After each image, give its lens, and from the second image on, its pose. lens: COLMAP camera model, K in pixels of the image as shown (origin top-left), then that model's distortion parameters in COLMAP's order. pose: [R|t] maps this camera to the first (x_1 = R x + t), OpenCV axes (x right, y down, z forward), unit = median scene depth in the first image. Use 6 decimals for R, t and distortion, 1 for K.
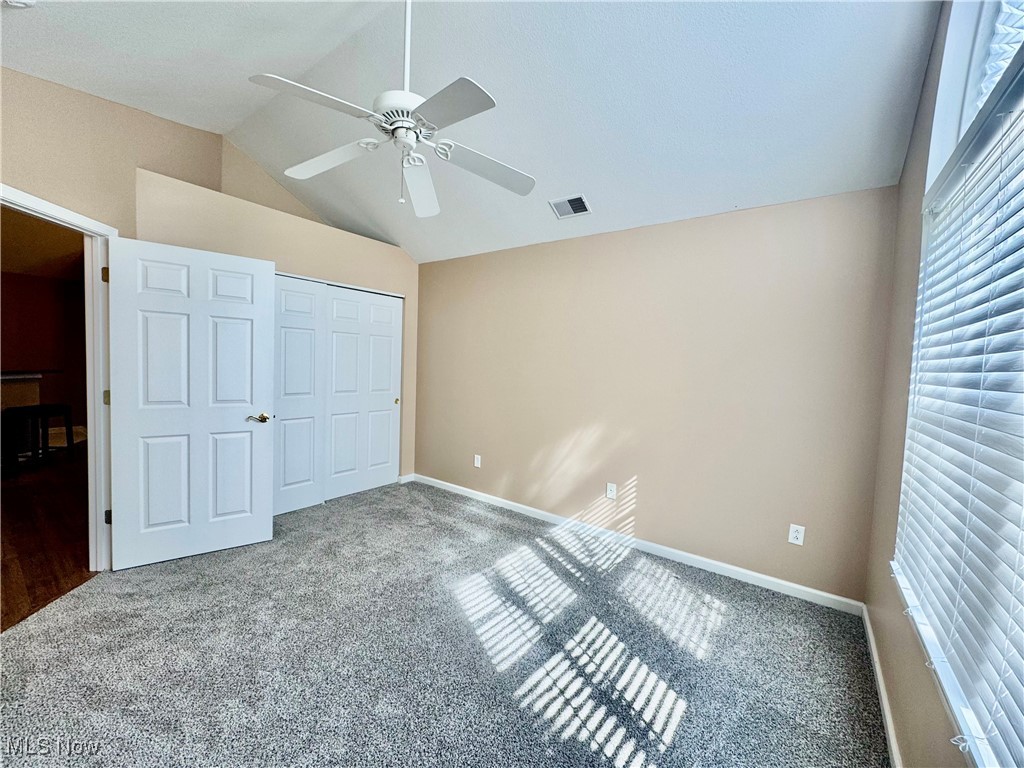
lens RADIAL K [[407.3, 0, 512.0], [0, 407.3, 384.0], [0, 0, 1]] dist [-0.003649, 0.000060]
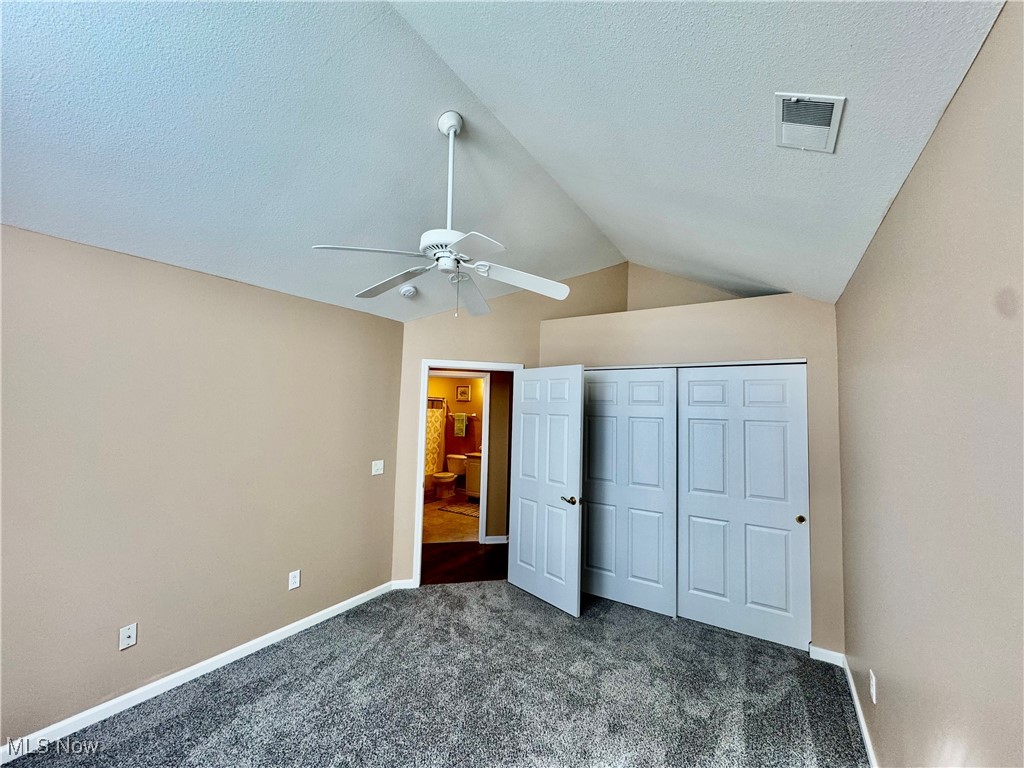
lens RADIAL K [[407.3, 0, 512.0], [0, 407.3, 384.0], [0, 0, 1]] dist [-0.003649, 0.000060]
pose [[0.063322, -0.097632, -0.993206, 0.465125], [-0.072713, 0.992107, -0.102159, -0.095579], [0.995341, 0.078688, 0.055723, 0.630487]]
